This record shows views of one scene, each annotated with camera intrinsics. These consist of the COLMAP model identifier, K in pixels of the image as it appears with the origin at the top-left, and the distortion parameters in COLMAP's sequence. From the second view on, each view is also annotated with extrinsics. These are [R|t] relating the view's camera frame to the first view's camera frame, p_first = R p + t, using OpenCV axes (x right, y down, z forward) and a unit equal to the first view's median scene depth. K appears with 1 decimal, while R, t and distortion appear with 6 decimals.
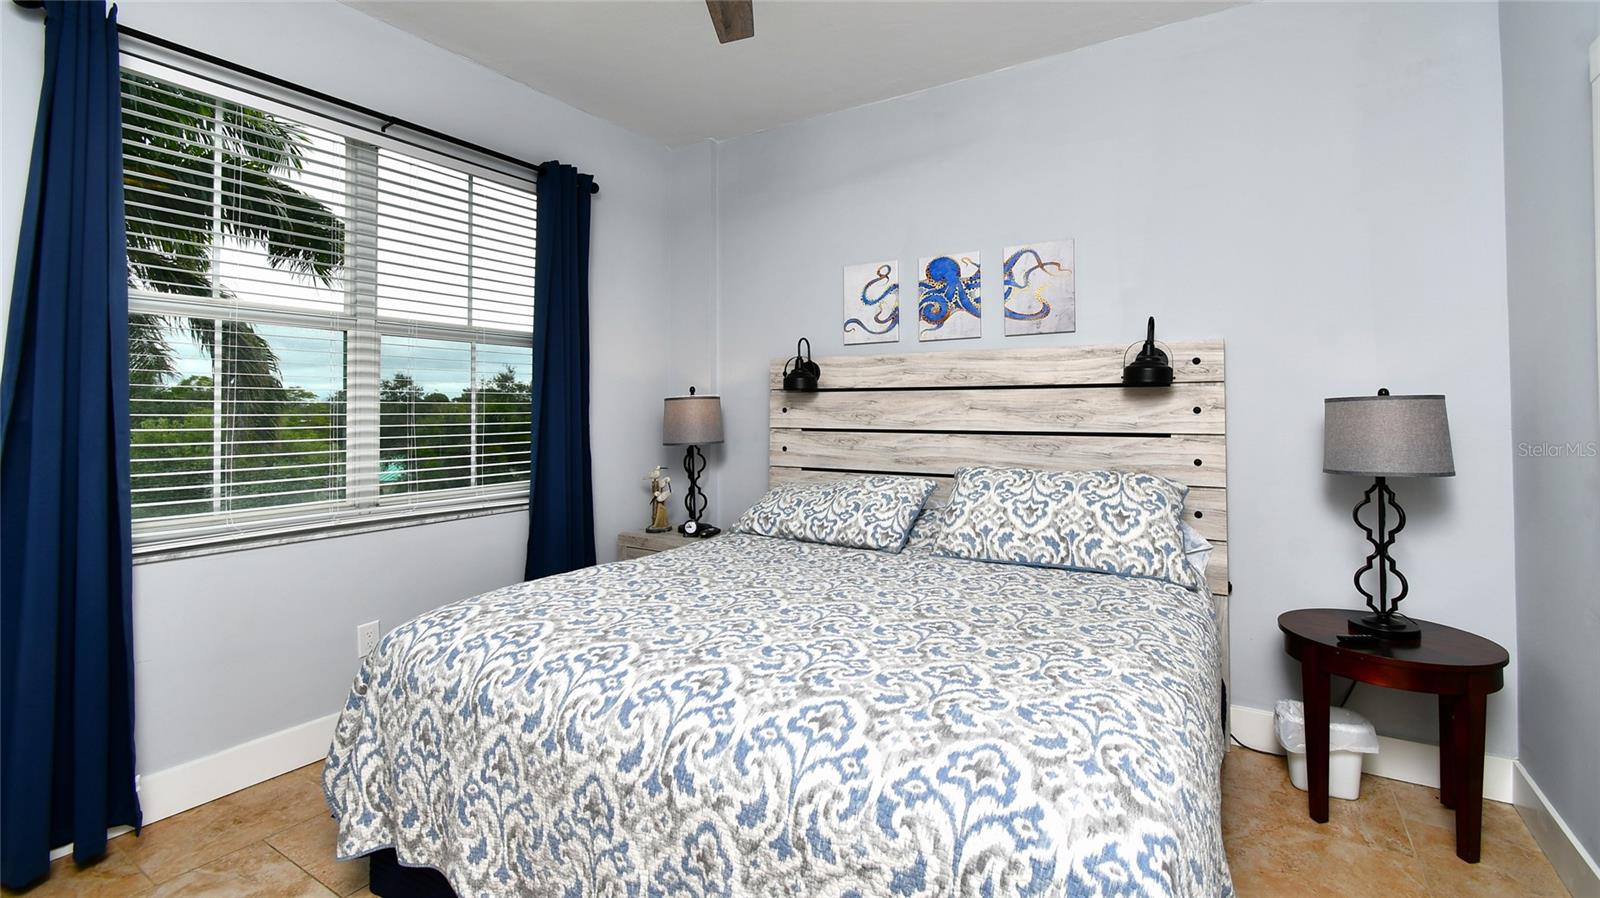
lens RADIAL K [[706.3, 0, 800.0], [0, 706.3, 449.0], [0, 0, 1]] dist [0.000596, 0.000086]
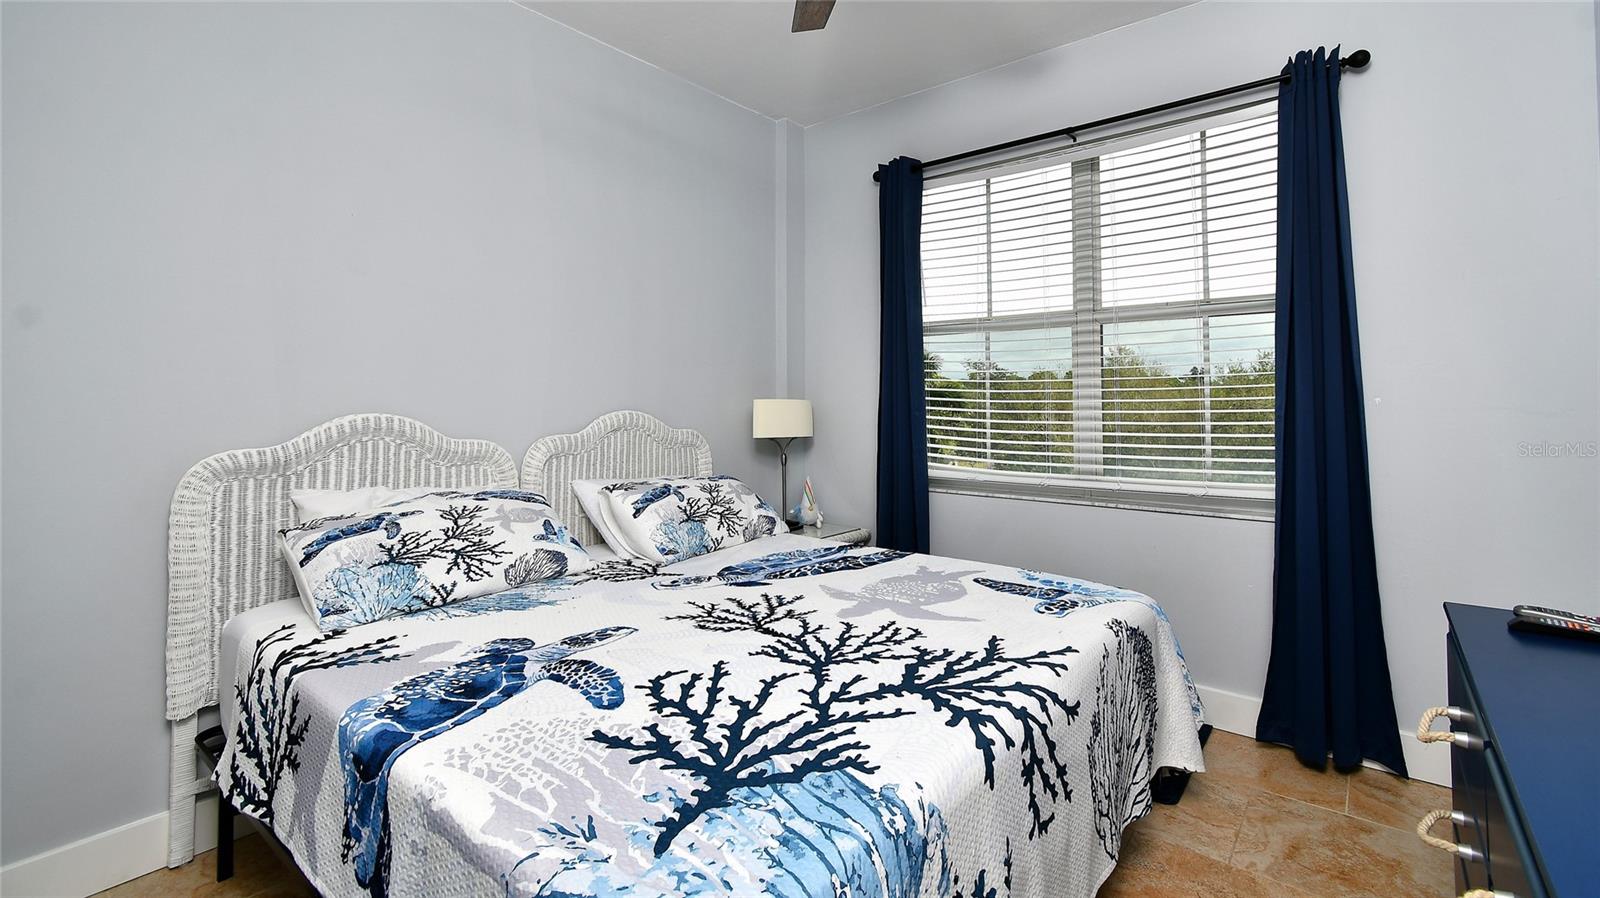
lens RADIAL K [[706.3, 0, 800.0], [0, 706.3, 449.0], [0, 0, 1]] dist [0.000596, 0.000086]
pose [[-0.124938, 0.050173, -0.990895, 0.595033], [-0.062101, 0.996367, 0.058280, -0.007409], [0.990219, 0.068817, -0.121368, 0.743541]]
